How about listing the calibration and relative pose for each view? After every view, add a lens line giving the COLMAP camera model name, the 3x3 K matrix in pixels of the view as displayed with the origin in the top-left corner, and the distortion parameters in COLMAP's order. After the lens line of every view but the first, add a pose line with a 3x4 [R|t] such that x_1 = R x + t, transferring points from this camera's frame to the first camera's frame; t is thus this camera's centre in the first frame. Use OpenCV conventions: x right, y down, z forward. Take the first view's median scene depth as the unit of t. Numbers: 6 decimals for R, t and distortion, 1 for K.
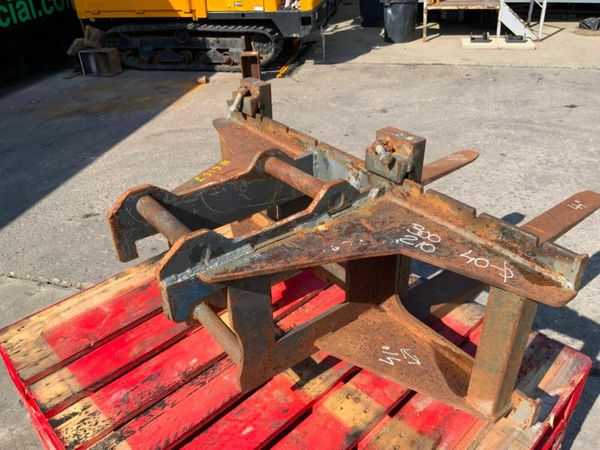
lens RADIAL K [[501.9, 0, 300.2], [0, 501.9, 227.3], [0, 0, 1]] dist [0.061415, -0.118405]
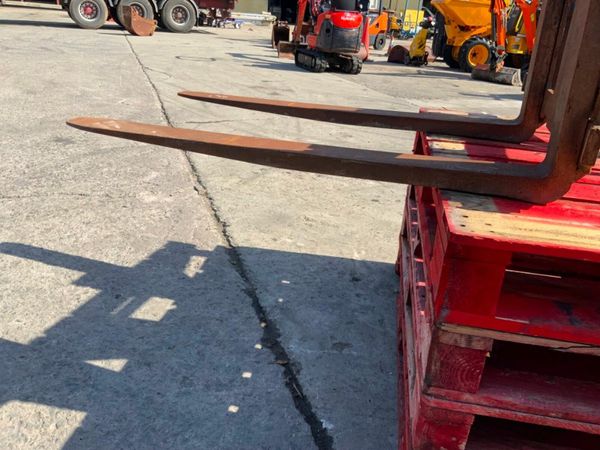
lens RADIAL K [[501.9, 0, 304.4], [0, 501.9, 228.5], [0, 0, 1]] dist [0.061415, -0.118405]
pose [[-0.592033, -0.313984, 0.742233, -0.404027], [0.386536, 0.697511, 0.603381, -0.463983], [-0.707168, 0.644122, -0.291583, 1.615926]]
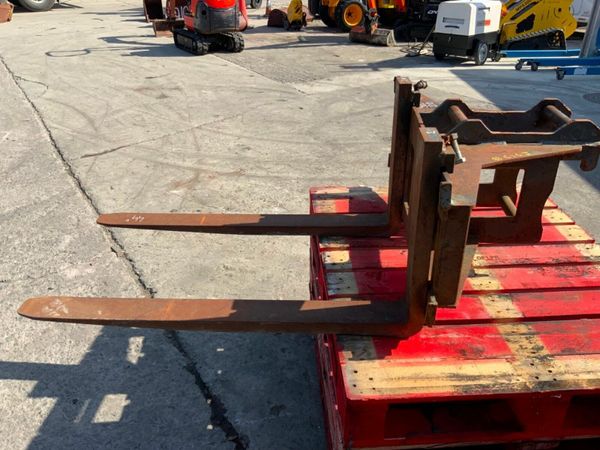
lens RADIAL K [[501.9, 0, 303.1], [0, 501.9, 224.0], [0, 0, 1]] dist [0.061415, -0.118405]
pose [[-0.757638, -0.269784, 0.594308, -0.441711], [0.369428, 0.573406, 0.731252, -0.843109], [-0.538060, 0.773578, -0.334768, 1.436012]]
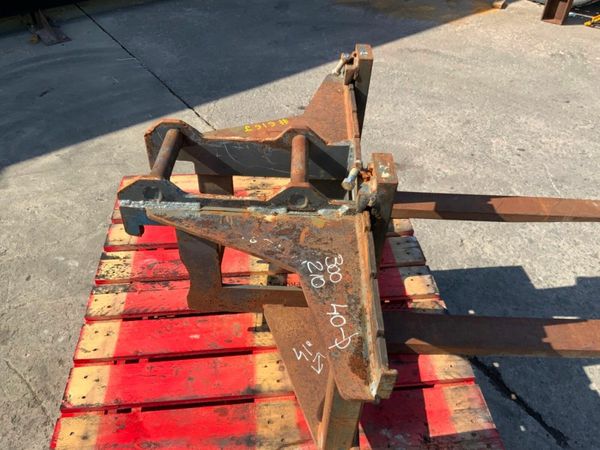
lens RADIAL K [[501.9, 0, 298.8], [0, 501.9, 223.8], [0, 0, 1]] dist [0.061415, -0.118405]
pose [[0.782335, 0.452317, -0.428207, 0.371399], [-0.368722, 0.890404, 0.266881, -0.198160], [0.501992, -0.050901, 0.863373, 0.060453]]
